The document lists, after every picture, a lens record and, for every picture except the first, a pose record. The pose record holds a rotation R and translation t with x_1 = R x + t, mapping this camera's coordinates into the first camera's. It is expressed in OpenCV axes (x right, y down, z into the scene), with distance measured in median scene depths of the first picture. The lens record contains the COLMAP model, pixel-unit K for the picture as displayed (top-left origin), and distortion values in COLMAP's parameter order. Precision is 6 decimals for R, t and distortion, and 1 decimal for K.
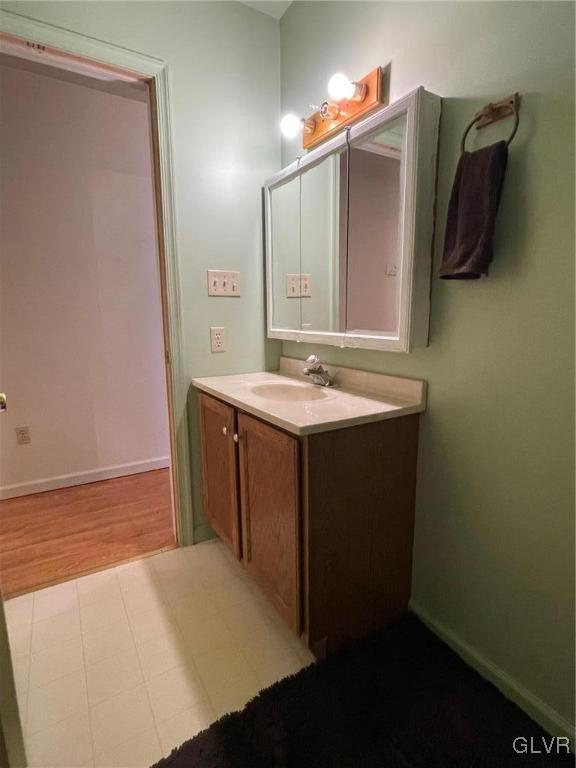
lens RADIAL K [[391.3, 0, 289.5], [0, 391.3, 380.7], [0, 0, 1]] dist [-0.006231, -0.000648]
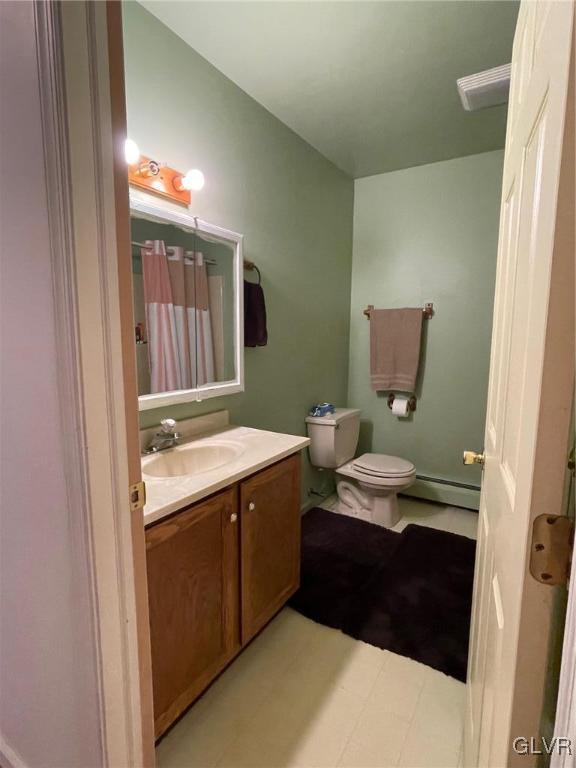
lens RADIAL K [[391.3, 0, 289.5], [0, 391.3, 380.7], [0, 0, 1]] dist [-0.006231, -0.000648]
pose [[-0.442227, -0.109373, 0.890209, -1.136959], [0.140889, 0.971744, 0.189380, -0.369314], [-0.885768, 0.209170, -0.414322, 1.413936]]
